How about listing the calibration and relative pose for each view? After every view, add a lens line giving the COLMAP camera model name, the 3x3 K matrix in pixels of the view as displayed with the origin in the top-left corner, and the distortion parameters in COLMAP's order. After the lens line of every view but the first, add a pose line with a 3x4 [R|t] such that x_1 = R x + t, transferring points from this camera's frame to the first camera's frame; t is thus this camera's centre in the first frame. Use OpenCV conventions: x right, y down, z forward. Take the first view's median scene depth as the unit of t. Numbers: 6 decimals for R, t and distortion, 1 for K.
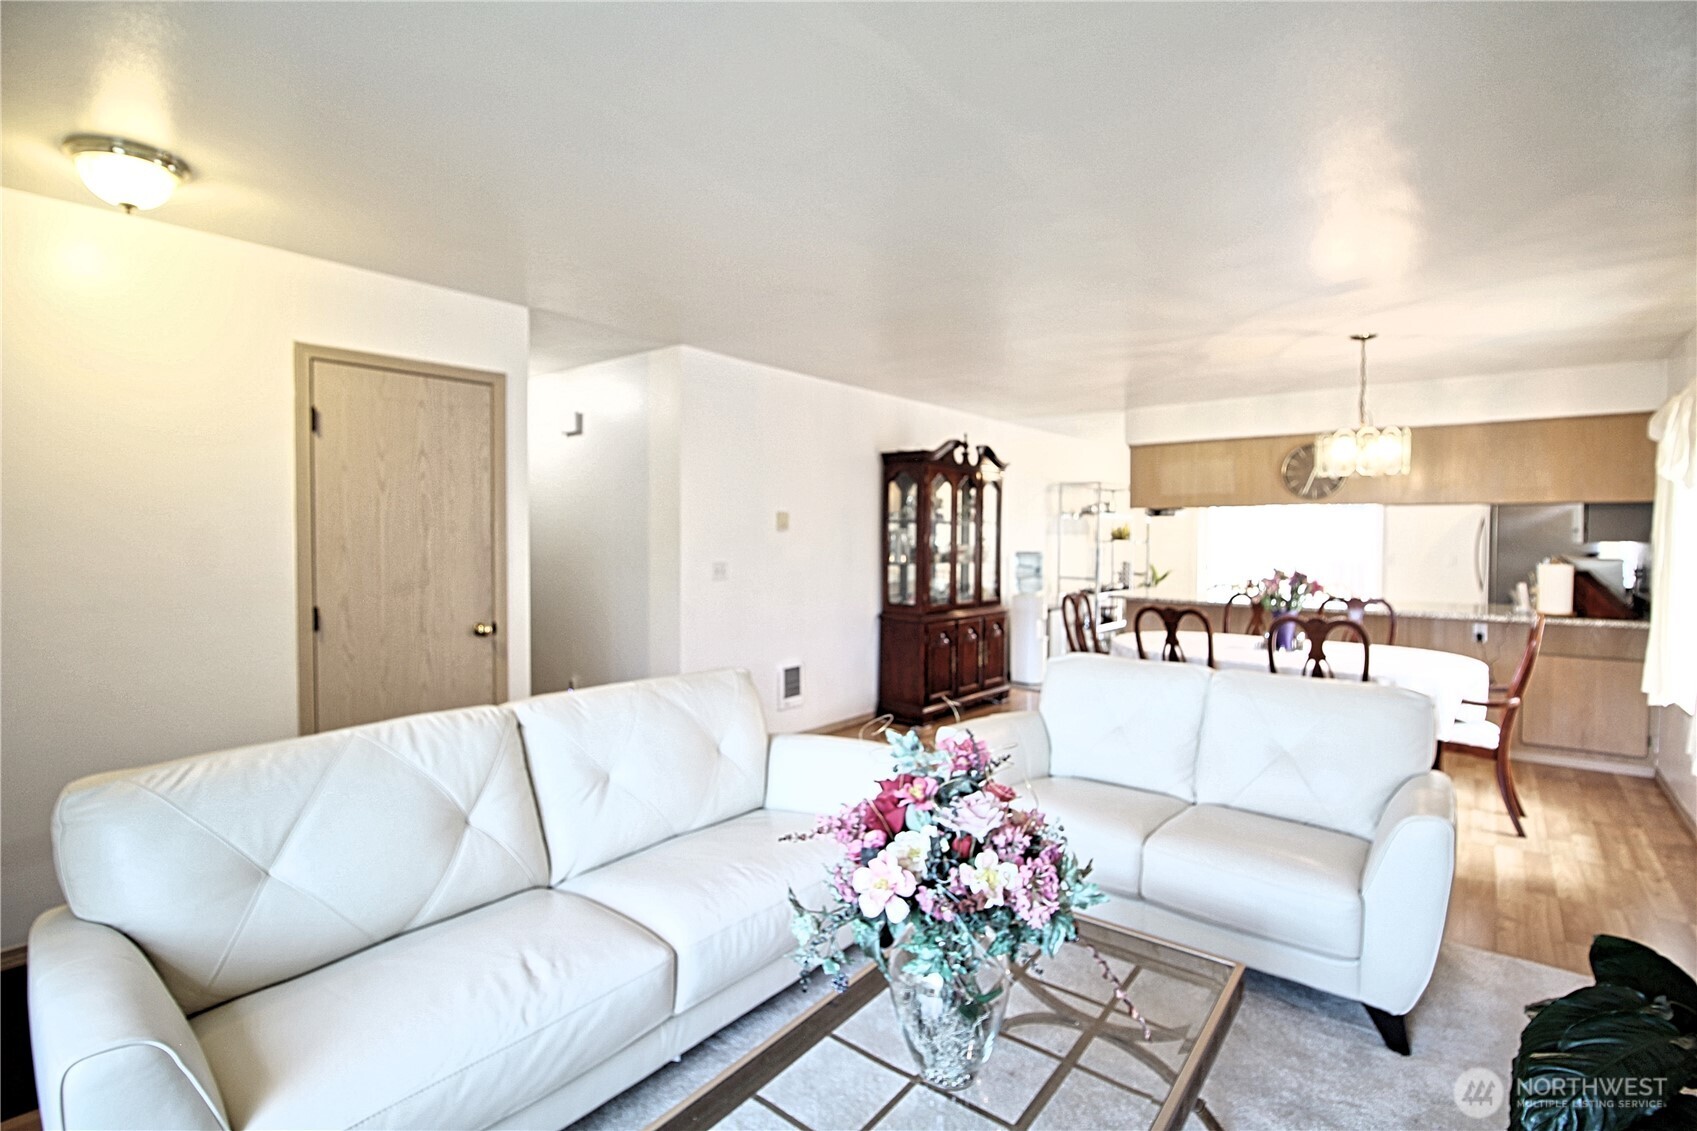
lens RADIAL K [[785.6, 0, 852.6], [0, 785.6, 558.9], [0, 0, 1]] dist [-0.020098, -0.000501]
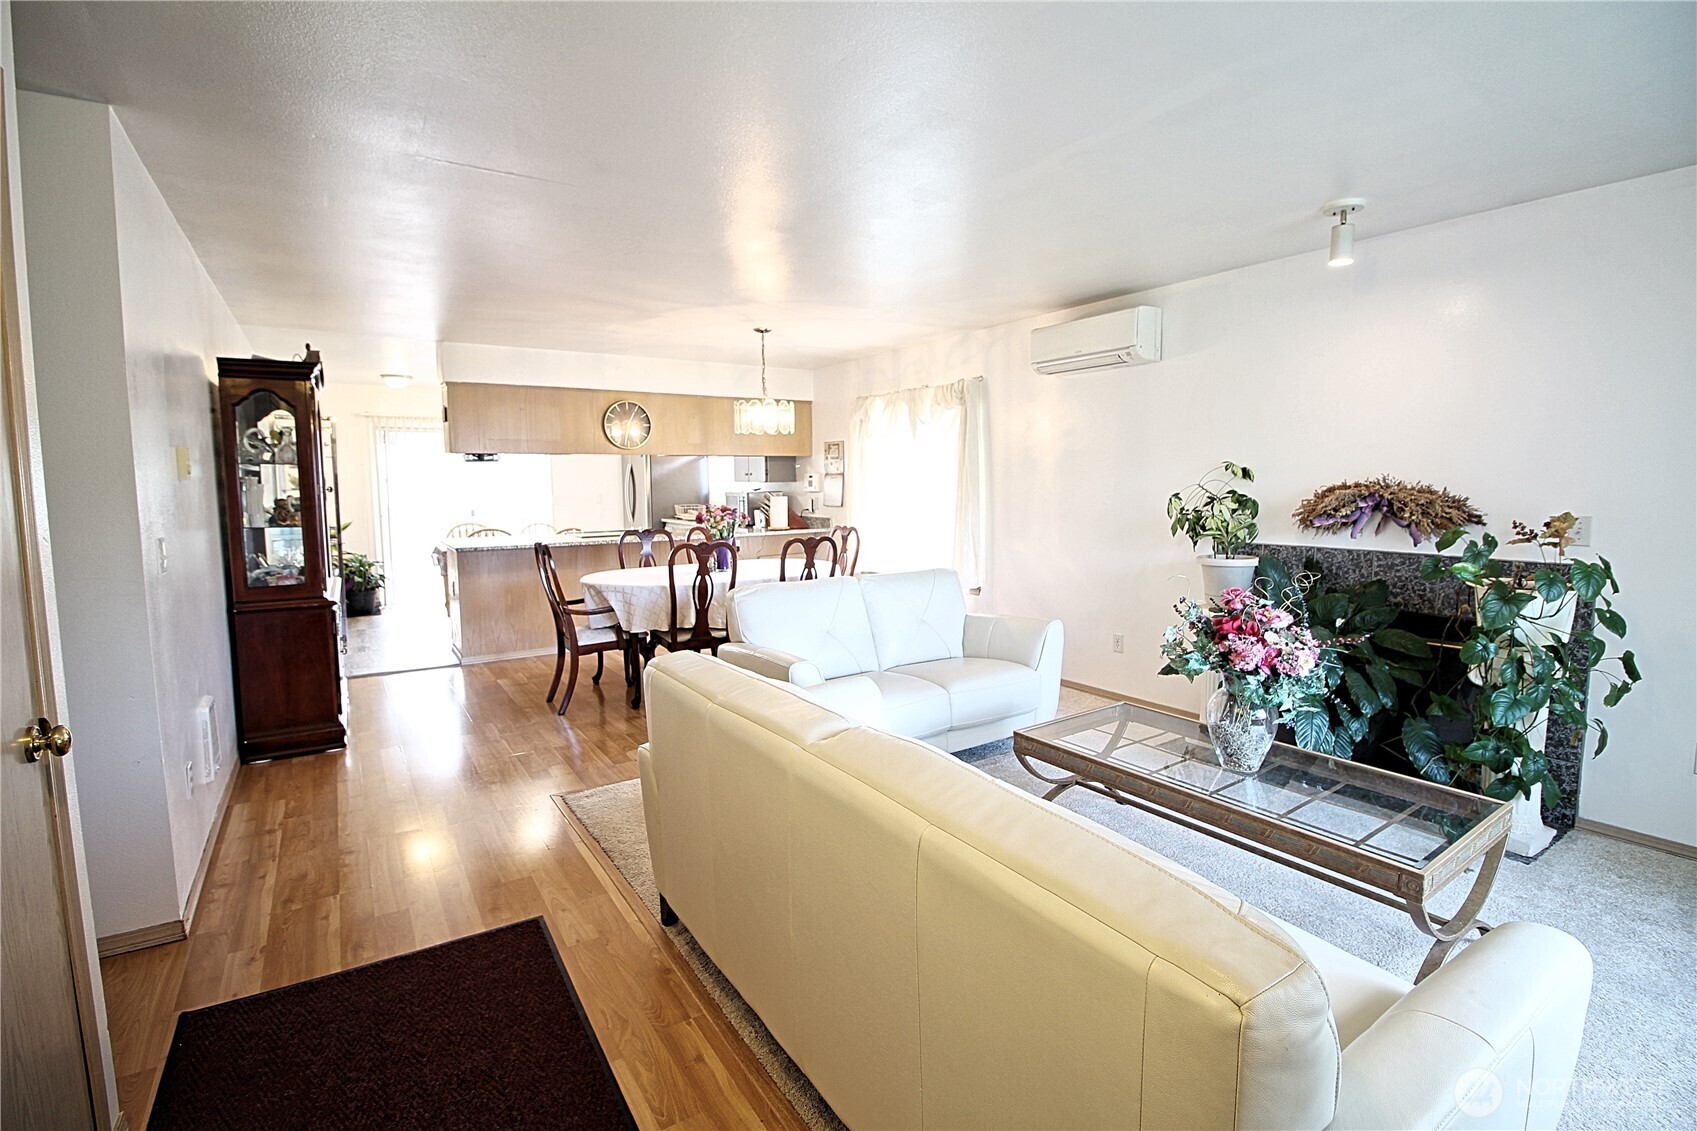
lens RADIAL K [[785.6, 0, 856.3], [0, 785.6, 564.9], [0, 0, 1]] dist [-0.020098, -0.000501]
pose [[0.315760, -0.111331, 0.942285, -0.614845], [0.036421, 0.993783, 0.105211, -0.019709], [-0.948140, 0.001098, 0.317852, 0.416267]]
